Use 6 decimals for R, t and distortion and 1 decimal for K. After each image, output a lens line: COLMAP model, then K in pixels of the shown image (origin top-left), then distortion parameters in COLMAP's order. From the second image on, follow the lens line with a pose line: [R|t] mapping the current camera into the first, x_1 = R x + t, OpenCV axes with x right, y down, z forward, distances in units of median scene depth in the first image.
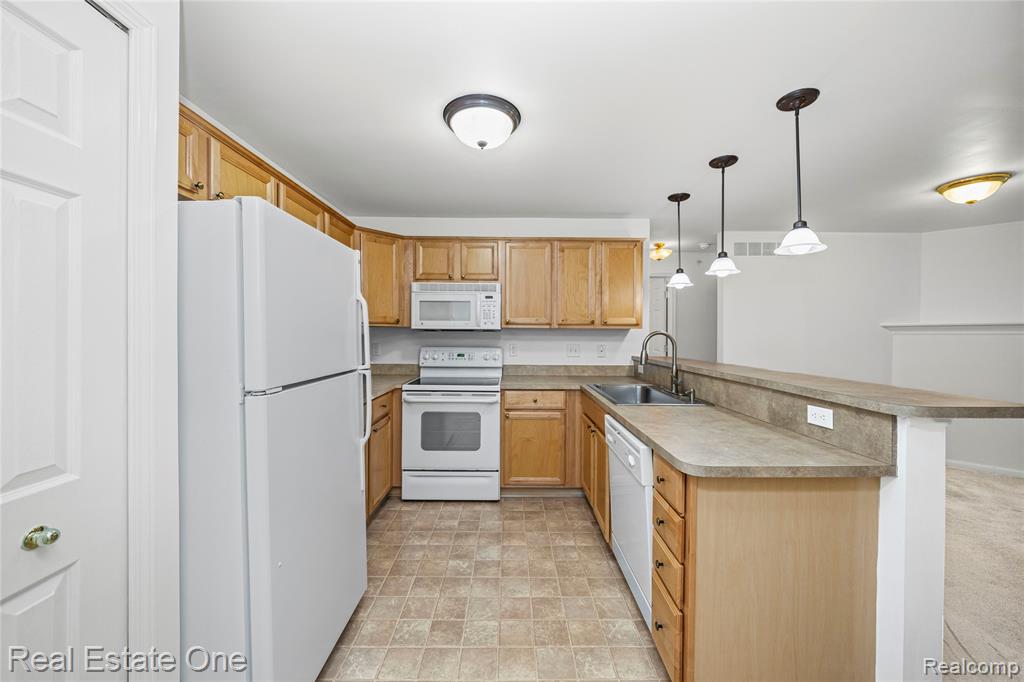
lens RADIAL K [[379.3, 0, 507.1], [0, 379.3, 334.6], [0, 0, 1]] dist [-0.004823, -0.000722]
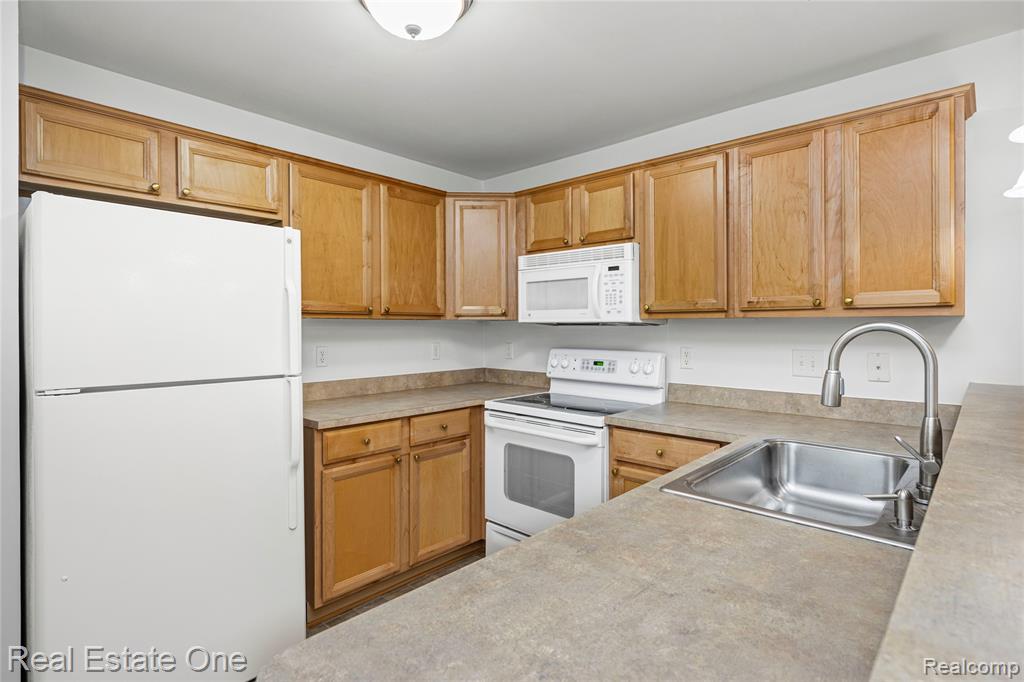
lens RADIAL K [[507.0, 0, 509.1], [0, 507.0, 331.2], [0, 0, 1]] dist [-0.001416, 0.000145]
pose [[0.728768, -0.000863, -0.684760, 0.381664], [0.002707, 0.999995, 0.001621, -0.001202], [0.684756, -0.003035, 0.728766, 0.303193]]
